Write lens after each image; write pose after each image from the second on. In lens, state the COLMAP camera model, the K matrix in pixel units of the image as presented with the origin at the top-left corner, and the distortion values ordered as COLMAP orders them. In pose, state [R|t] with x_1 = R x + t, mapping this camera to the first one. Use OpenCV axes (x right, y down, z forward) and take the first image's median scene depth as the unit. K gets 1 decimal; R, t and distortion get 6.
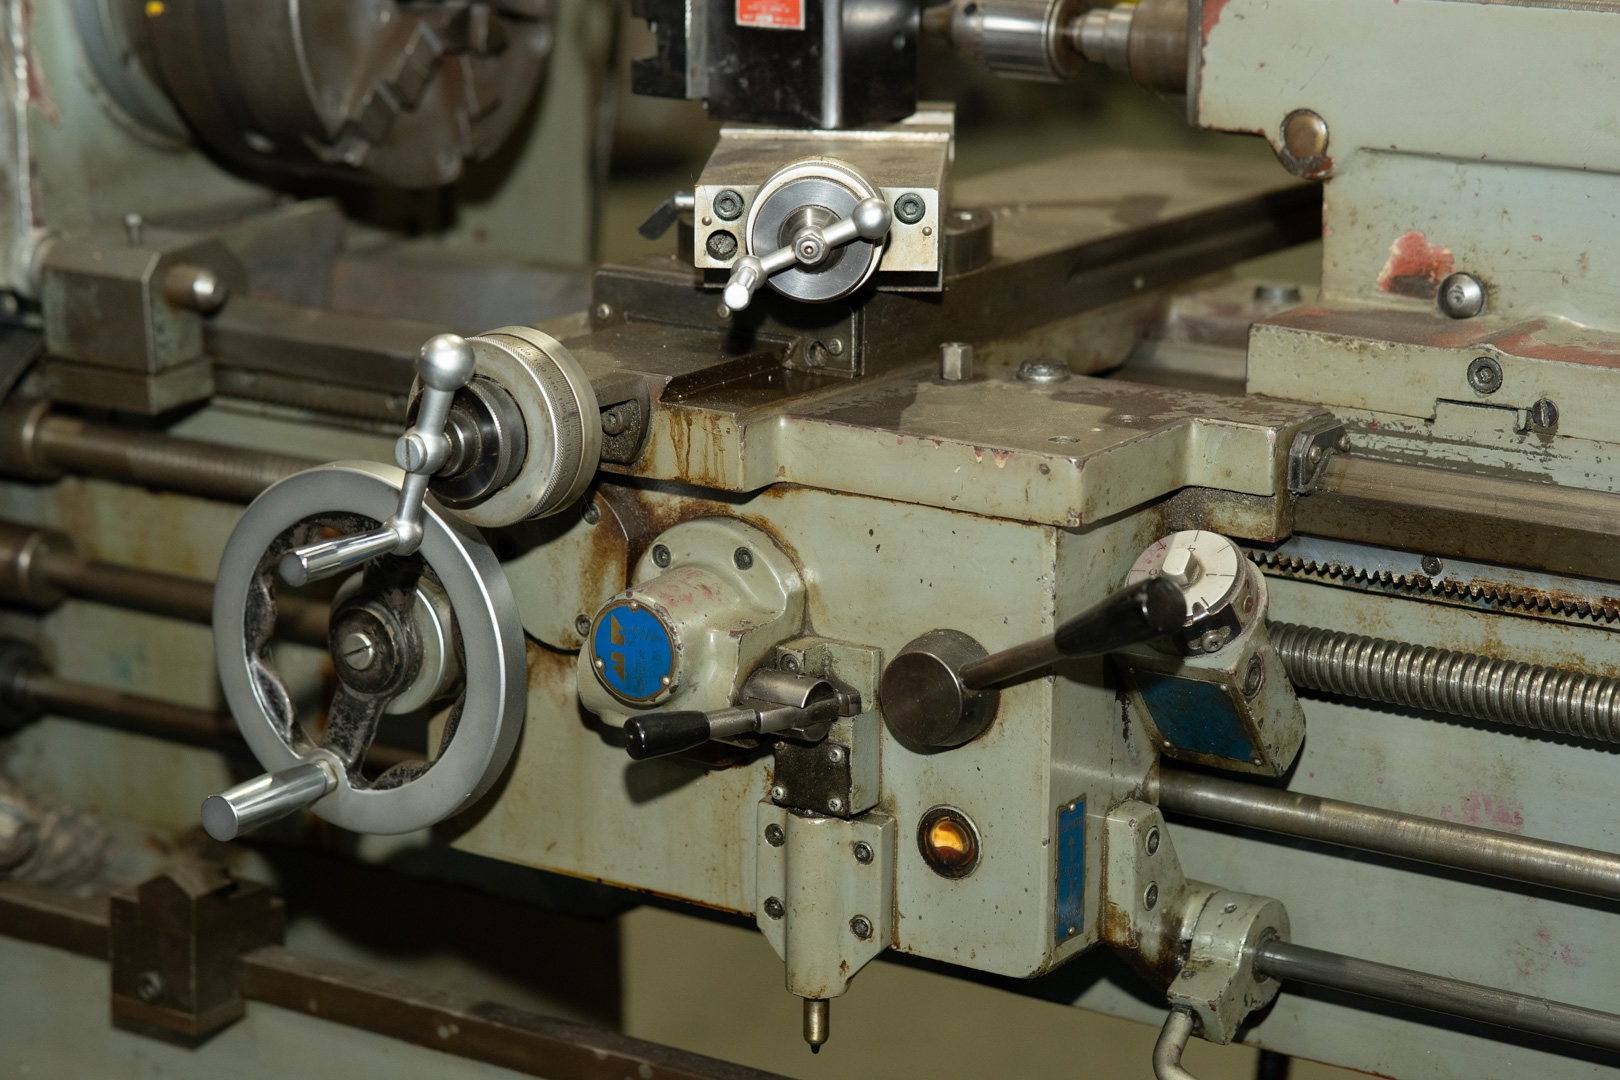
lens RADIAL K [[4120.1, 0, 810.0], [0, 4120.1, 540.0], [0, 0, 1]] dist [0.124171, -0.166083]
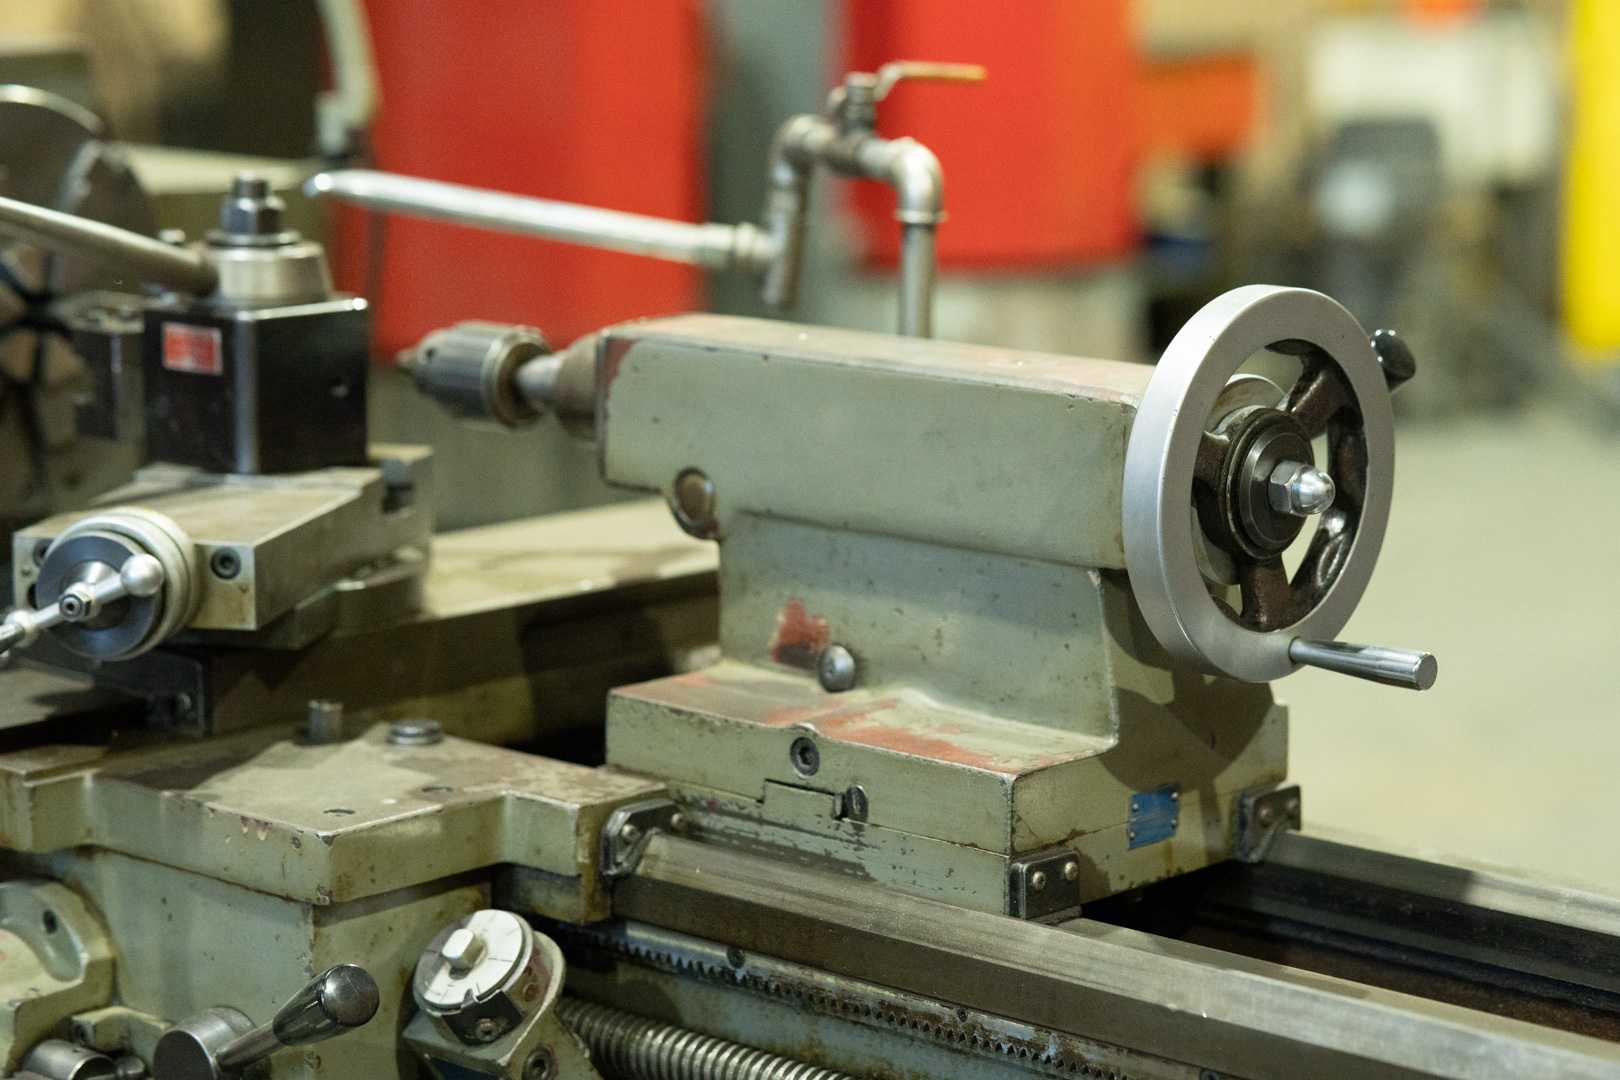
lens RADIAL K [[4120.1, 0, 810.0], [0, 4120.1, 540.0], [0, 0, 1]] dist [0.124171, -0.166083]
pose [[0.988602, 0.023966, -0.148635, 0.299514], [-0.033962, 0.997302, -0.065082, -0.027604], [0.146674, 0.069388, 0.986748, 0.067156]]
